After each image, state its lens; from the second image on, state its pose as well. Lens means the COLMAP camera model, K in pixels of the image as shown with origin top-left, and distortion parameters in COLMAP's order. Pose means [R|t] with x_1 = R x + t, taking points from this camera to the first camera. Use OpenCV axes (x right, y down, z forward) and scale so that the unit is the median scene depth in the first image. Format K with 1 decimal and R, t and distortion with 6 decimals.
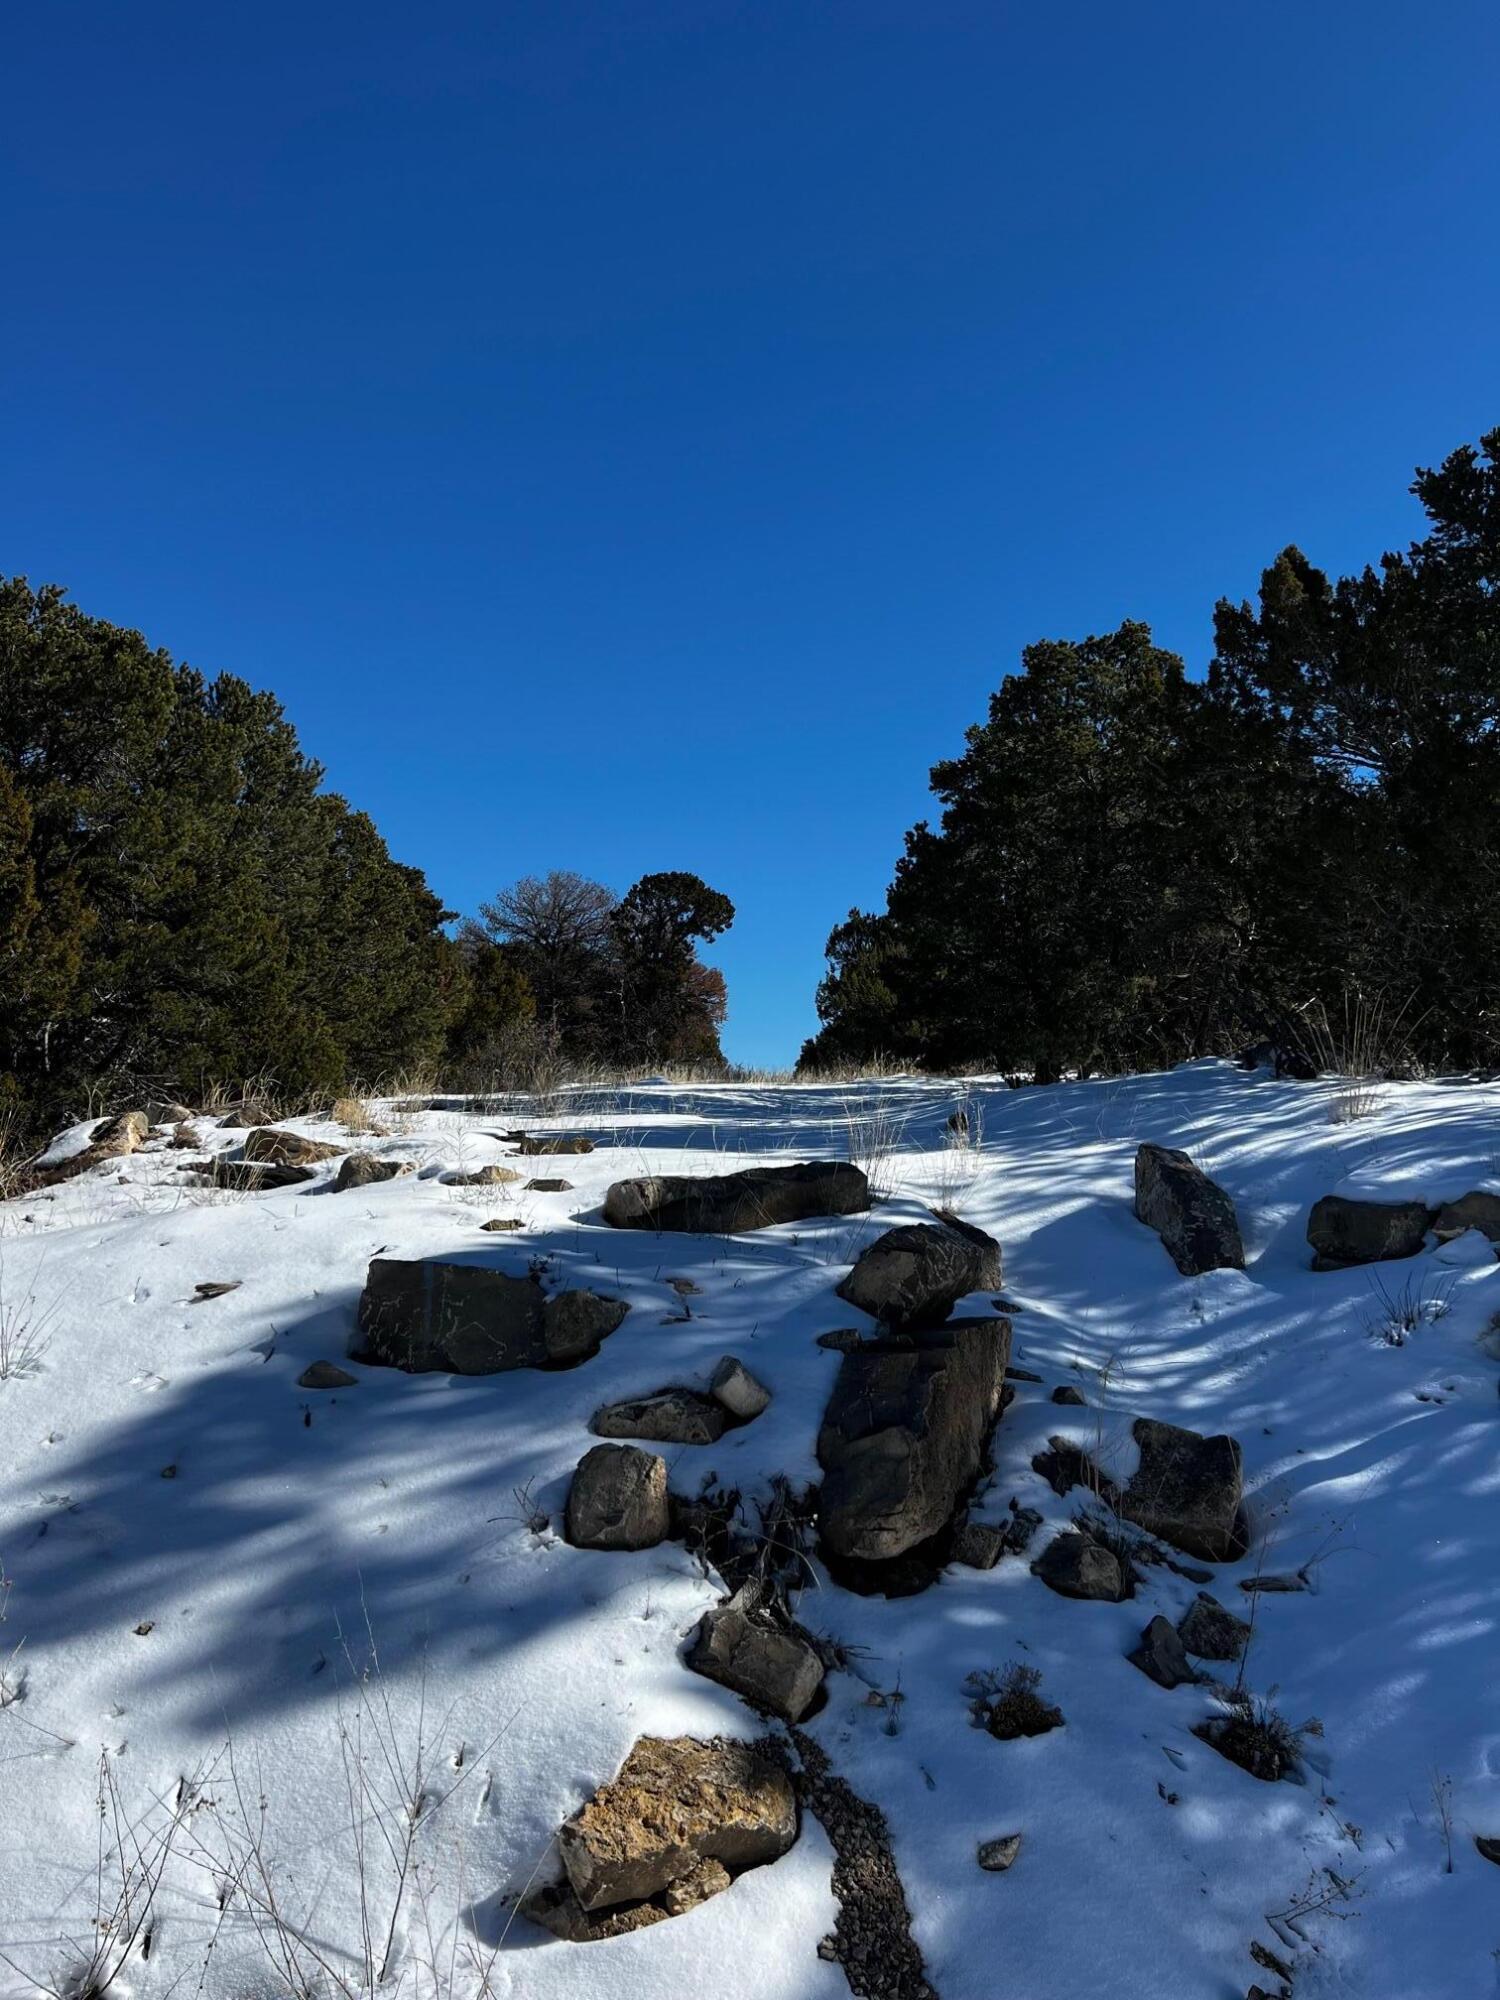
lens RADIAL K [[1507.7, 0, 750.0], [0, 1507.7, 1000.0], [0, 0, 1]] dist [0.000219, -0.000017]
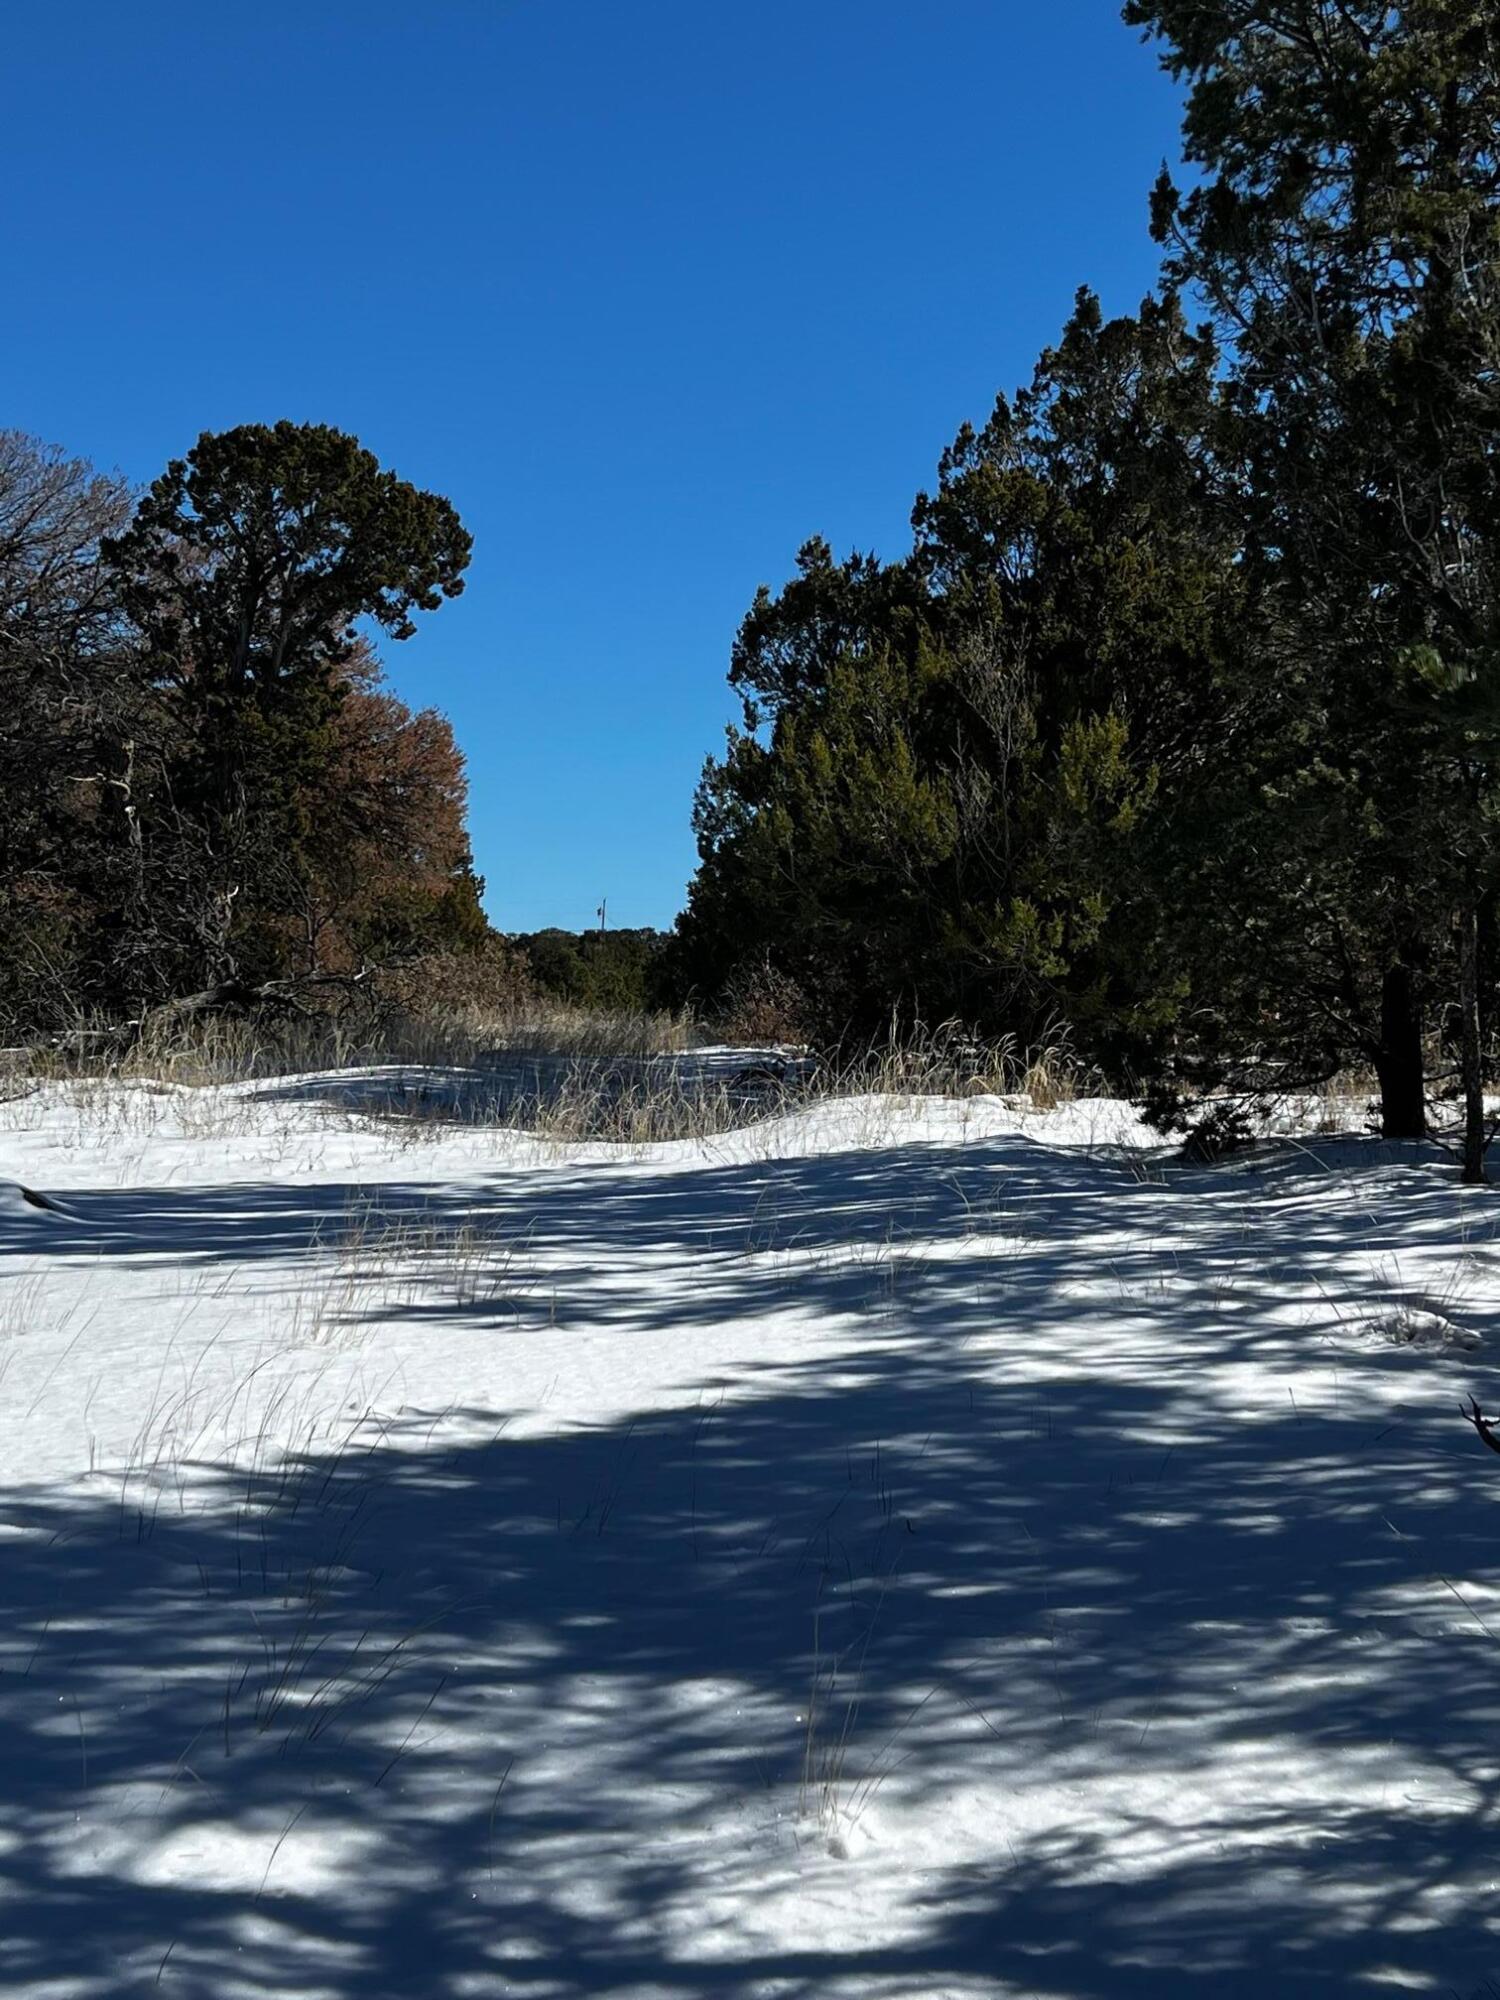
lens RADIAL K [[2715.4, 0, 750.0], [0, 2715.4, 1000.0], [0, 0, 1]] dist [0.242299, -0.921168]
pose [[0.998697, 0.004907, 0.050798, 0.023171], [-0.009133, 0.996482, 0.083307, -0.008304], [-0.050210, -0.083662, 0.995228, 0.373107]]
